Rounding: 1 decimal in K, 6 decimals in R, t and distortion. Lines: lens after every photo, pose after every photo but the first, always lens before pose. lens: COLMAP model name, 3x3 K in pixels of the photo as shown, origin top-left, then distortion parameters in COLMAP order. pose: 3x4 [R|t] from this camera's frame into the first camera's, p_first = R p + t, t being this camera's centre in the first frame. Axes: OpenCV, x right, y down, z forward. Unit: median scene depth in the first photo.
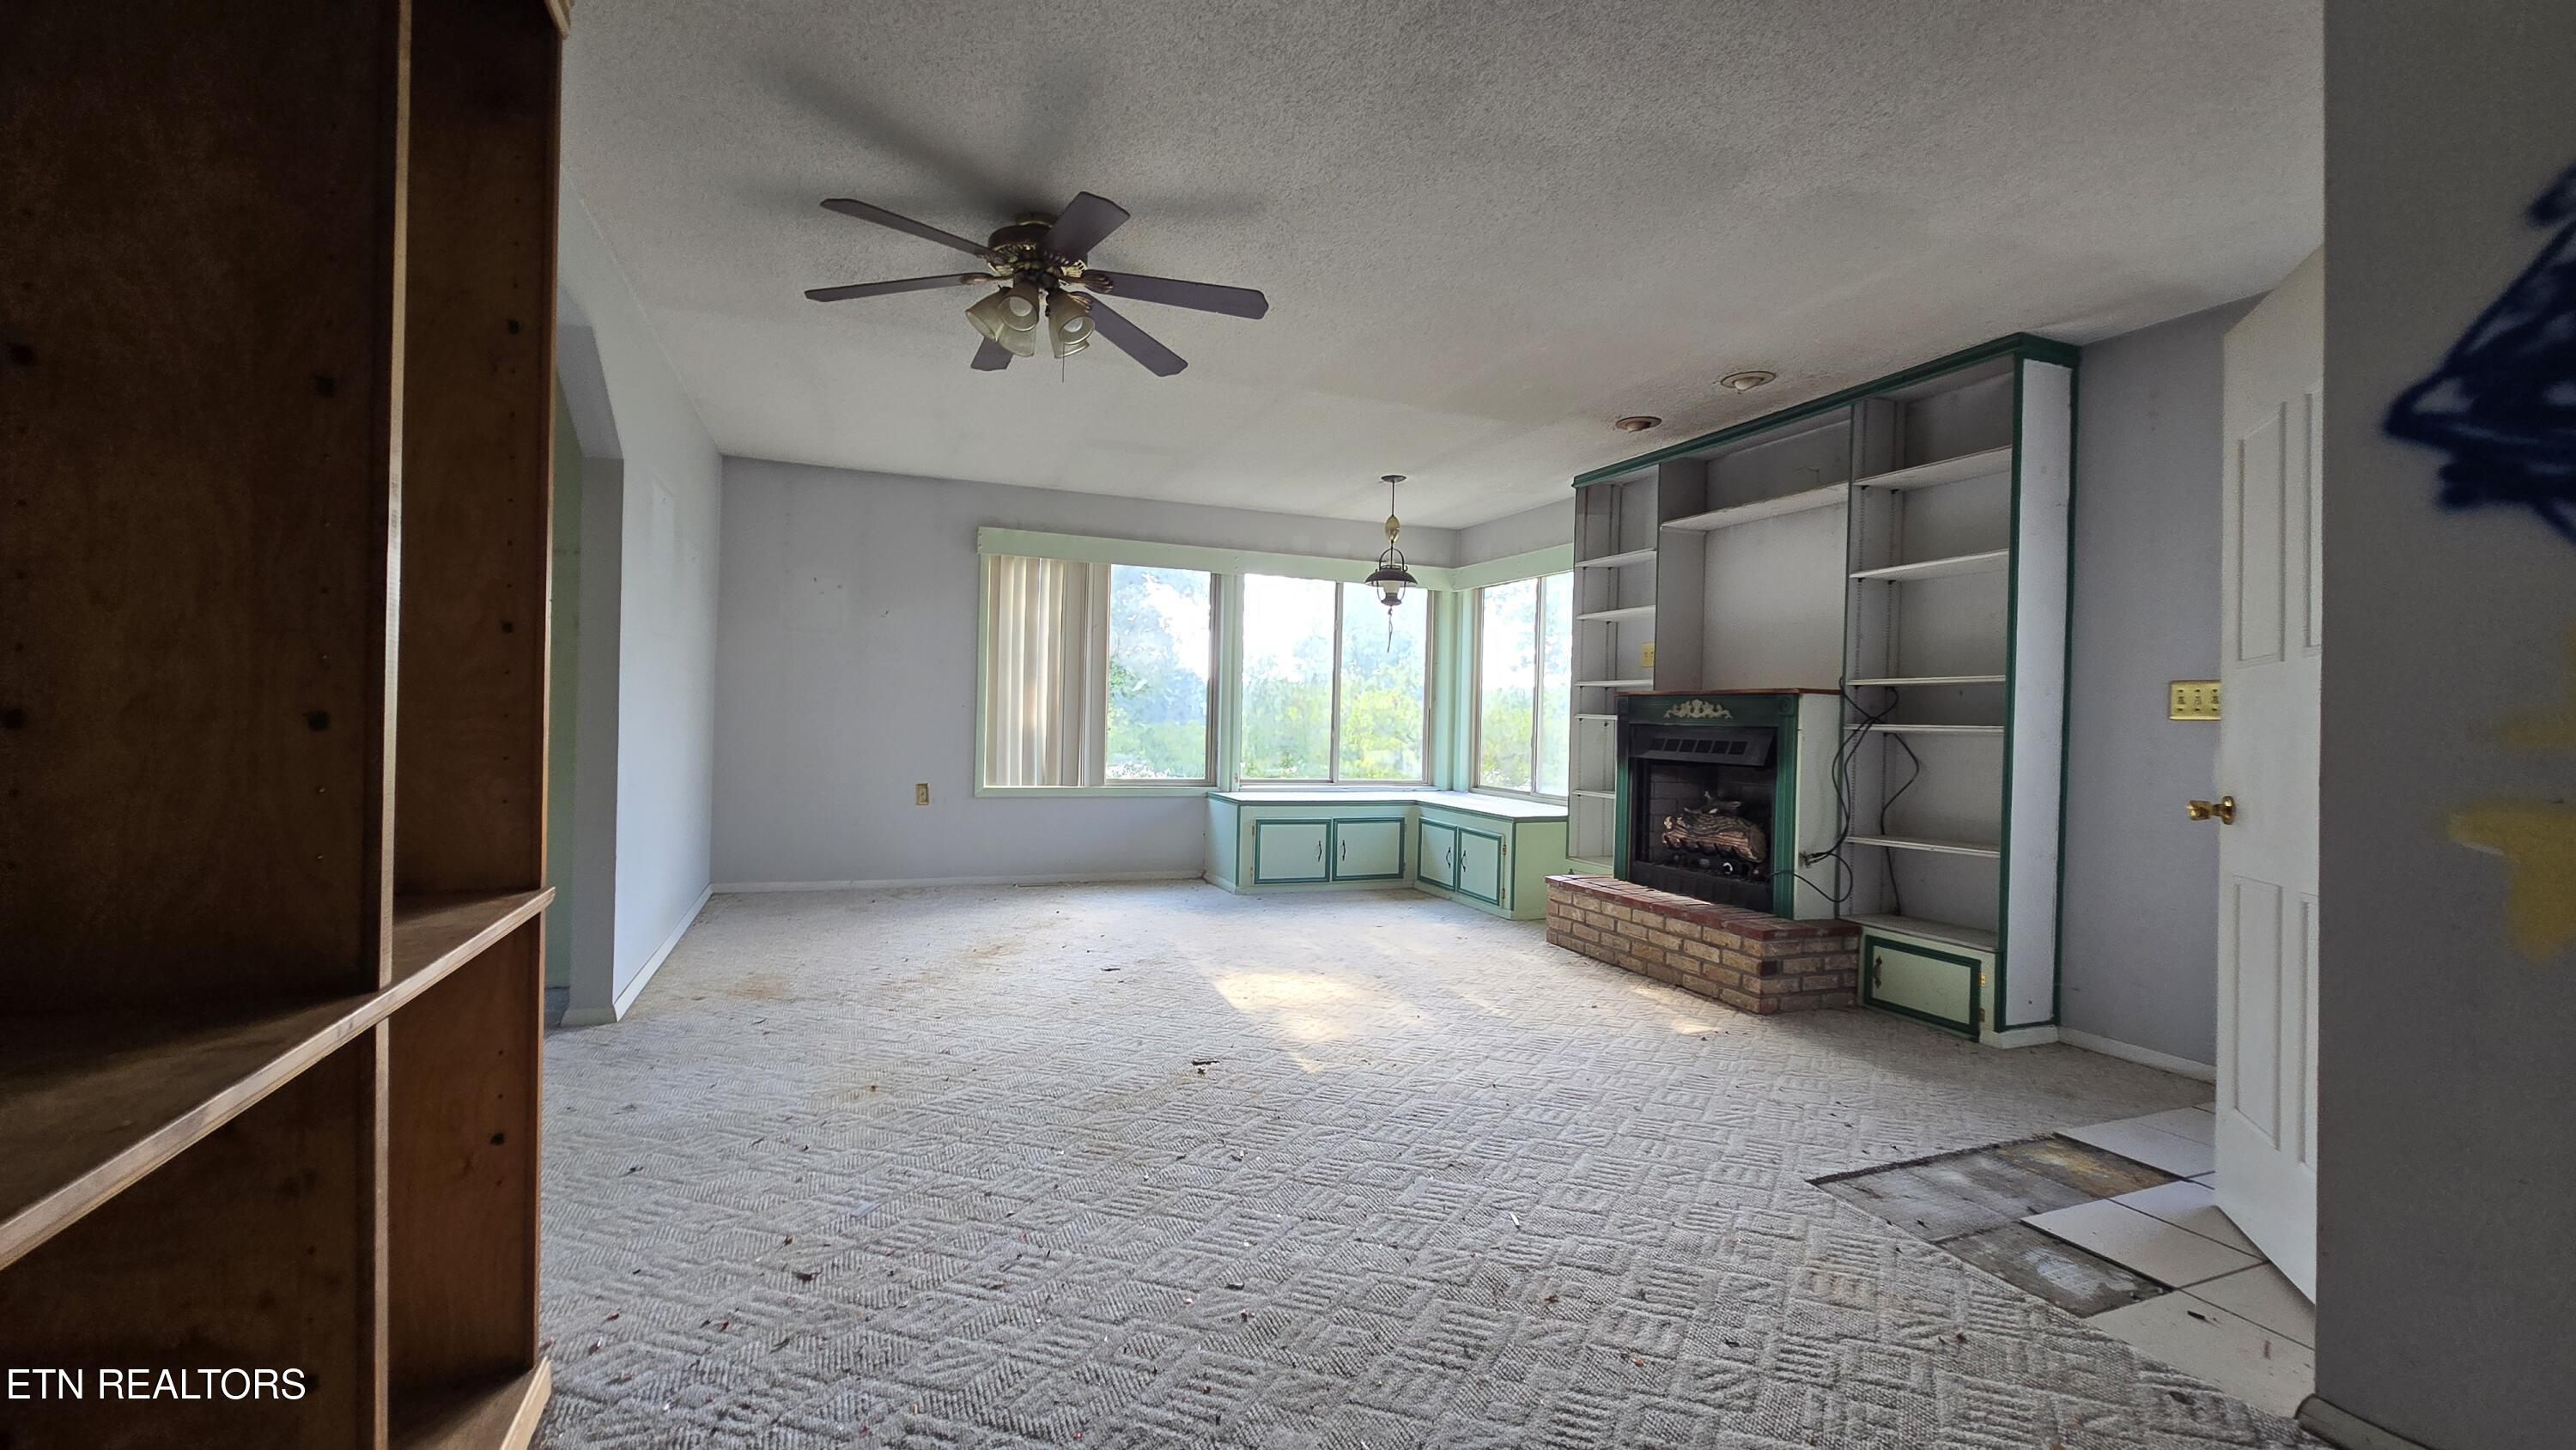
lens RADIAL K [[1037.2, 0, 1277.4], [0, 1037.2, 727.1], [0, 0, 1]] dist [0.000763, 0.000207]
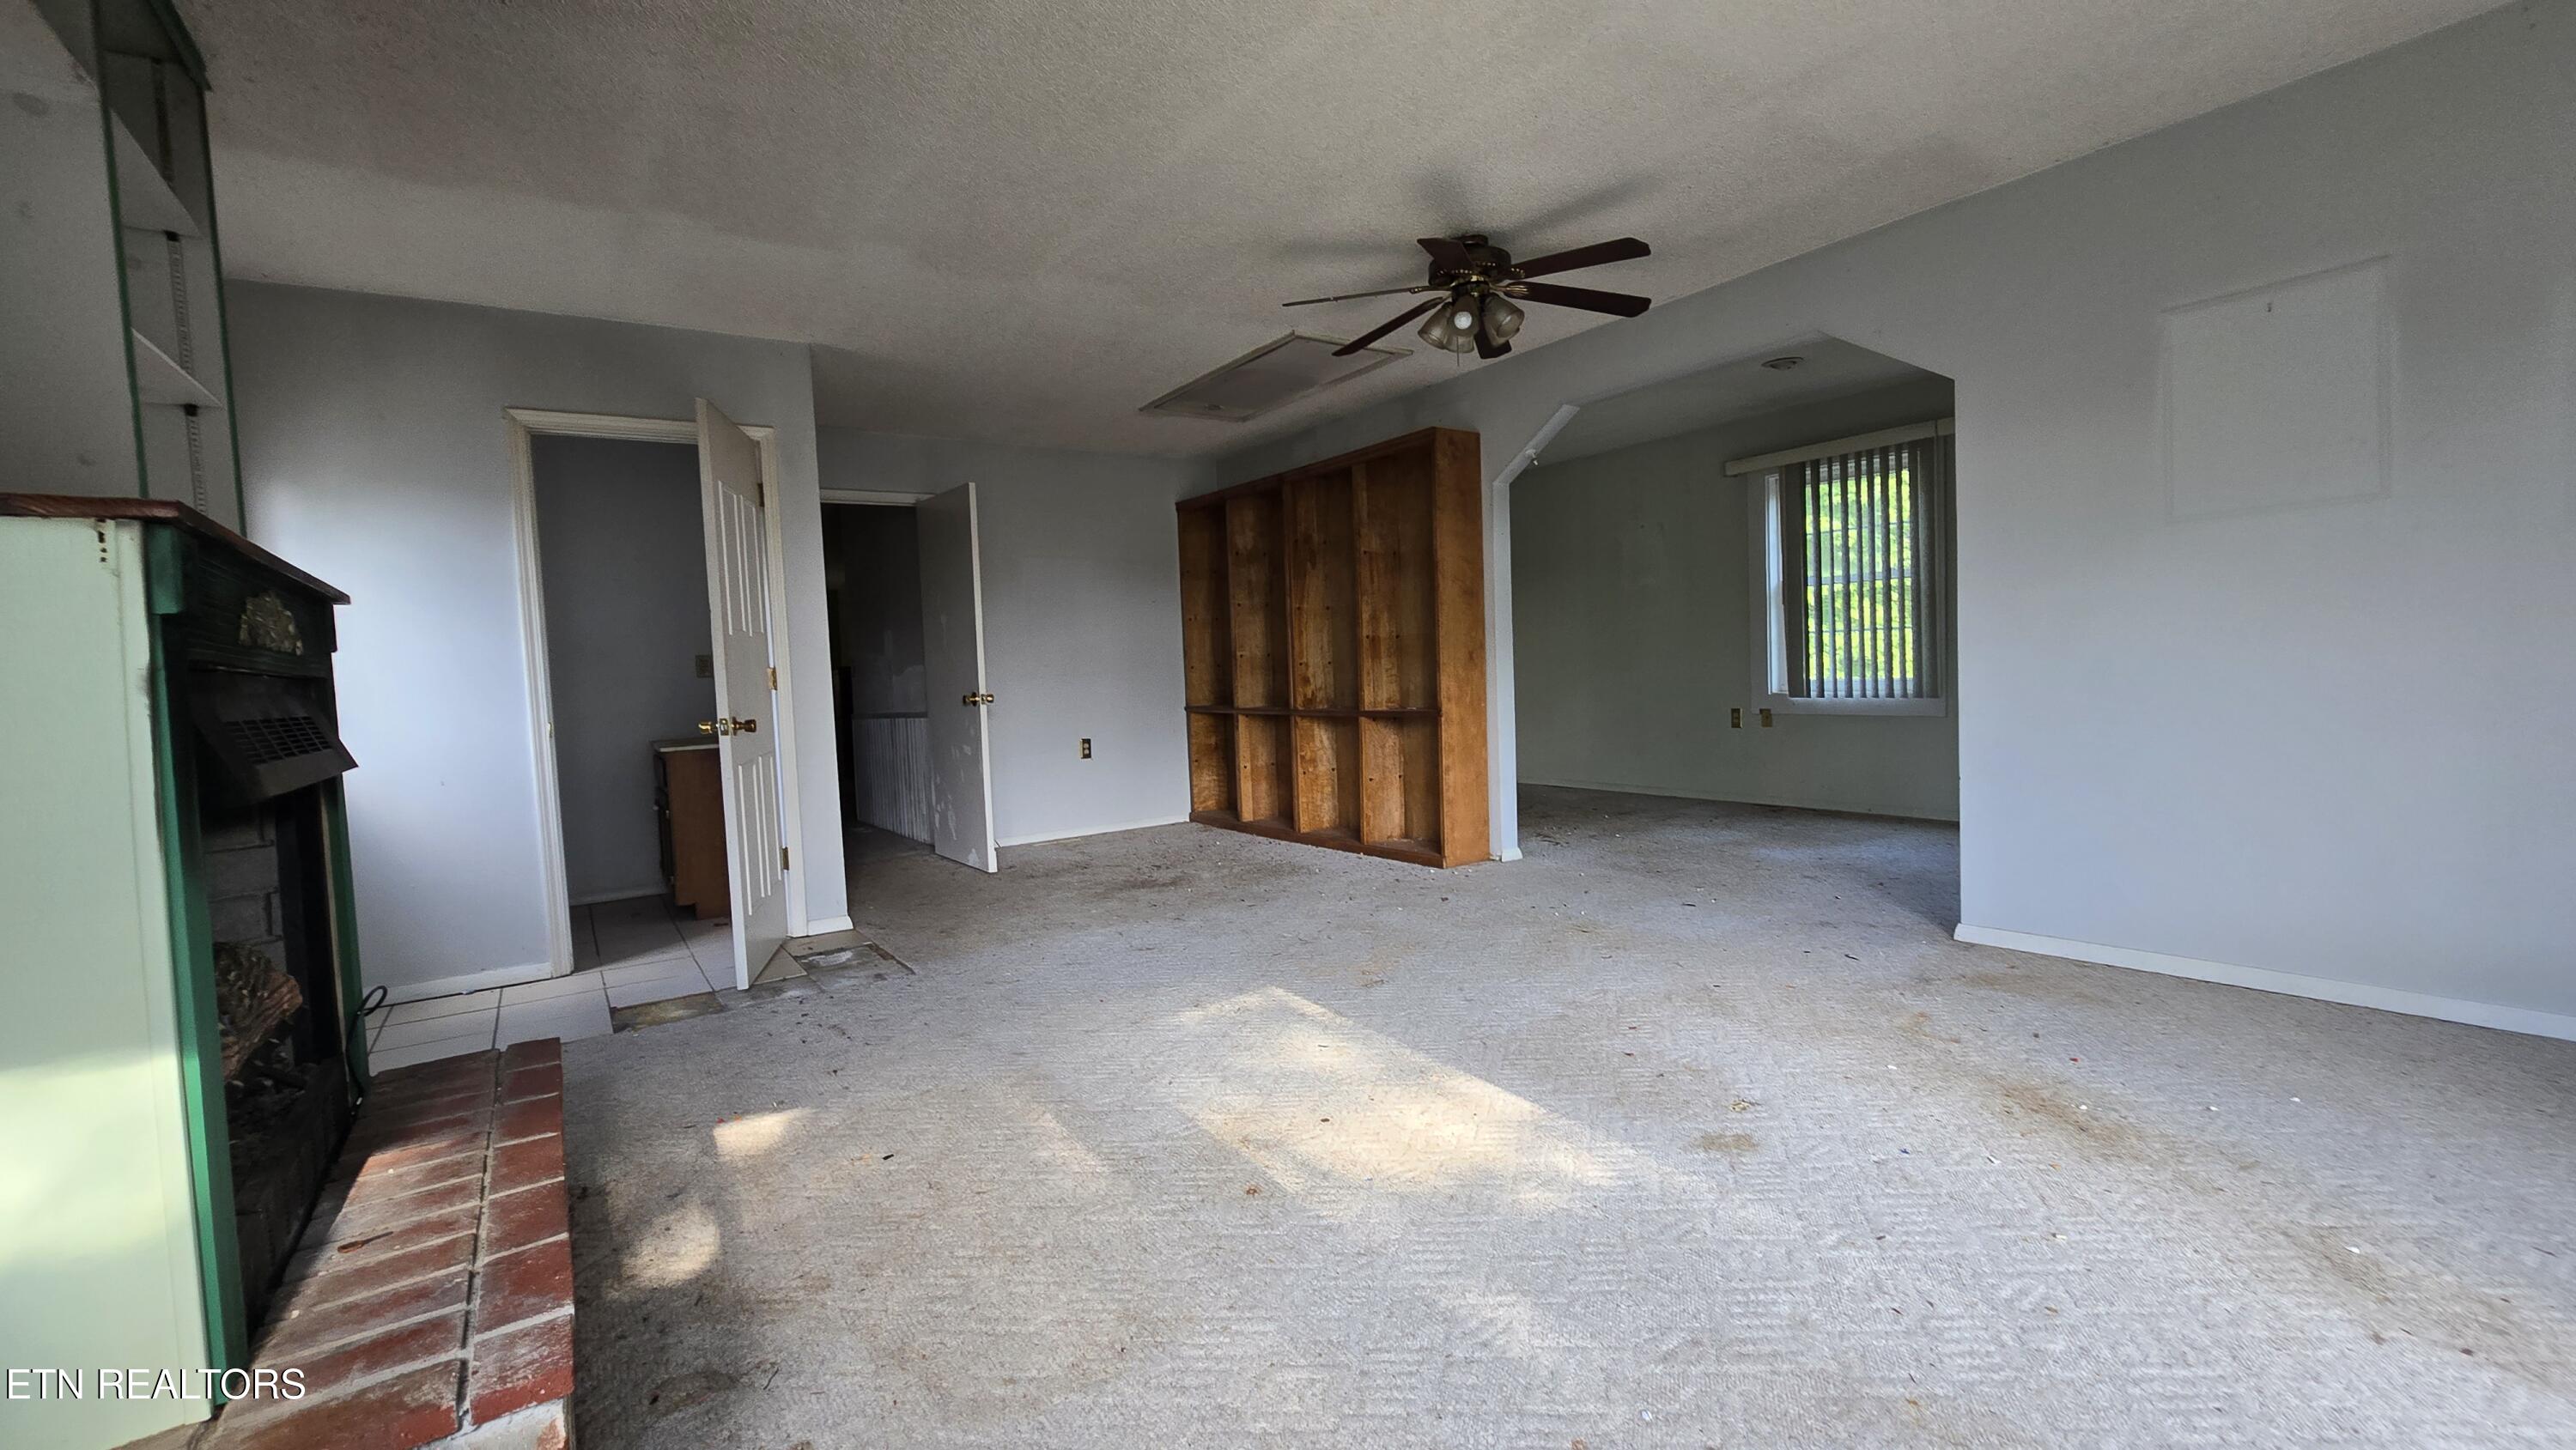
lens RADIAL K [[1061.8, 0, 1276.4], [0, 1061.8, 713.3], [0, 0, 1]] dist [-0.002602, -0.000138]
pose [[-0.973395, 0.027499, -0.227479, 0.182924], [0.017951, 0.998873, 0.043937, 0.002273], [0.228431, 0.038684, -0.972791, 1.396282]]
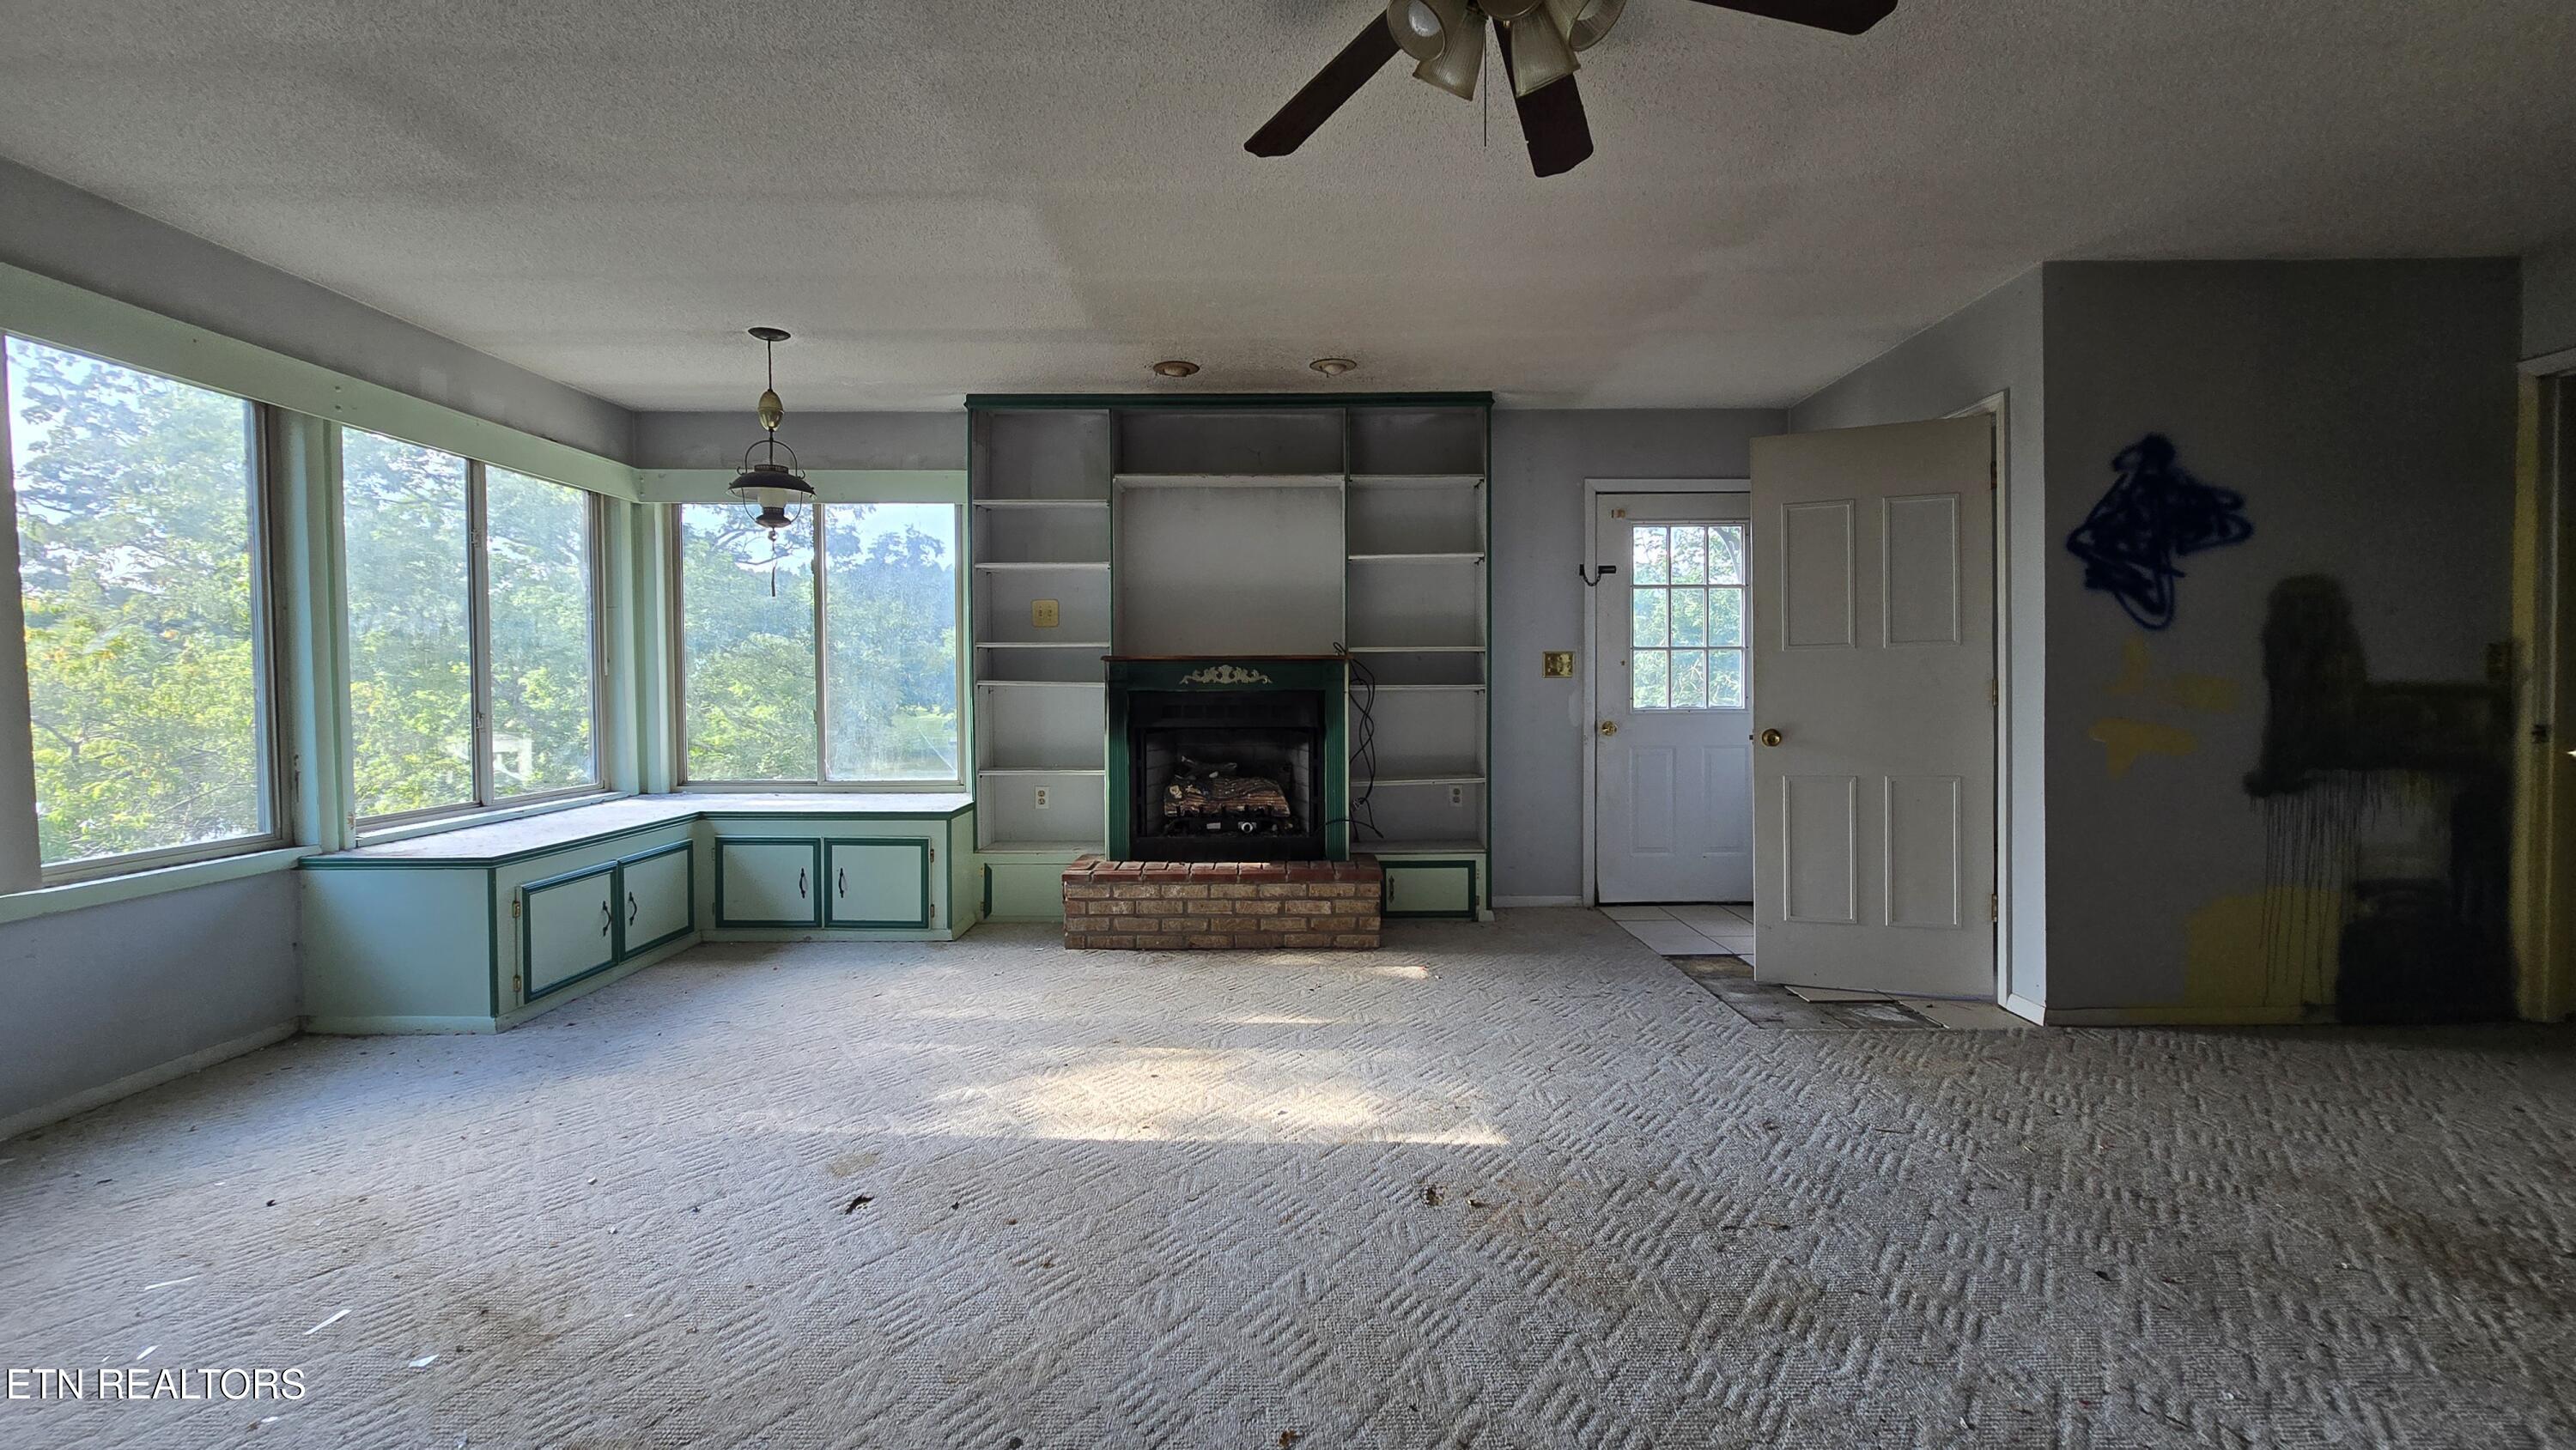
lens RADIAL K [[1061.8, 0, 1276.4], [0, 1061.8, 713.3], [0, 0, 1]] dist [-0.002602, -0.000138]
pose [[0.373481, -0.057574, 0.925849, -0.531327], [0.021932, 0.998341, 0.053234, -0.033601], [-0.927378, 0.000424, 0.374125, 0.575522]]
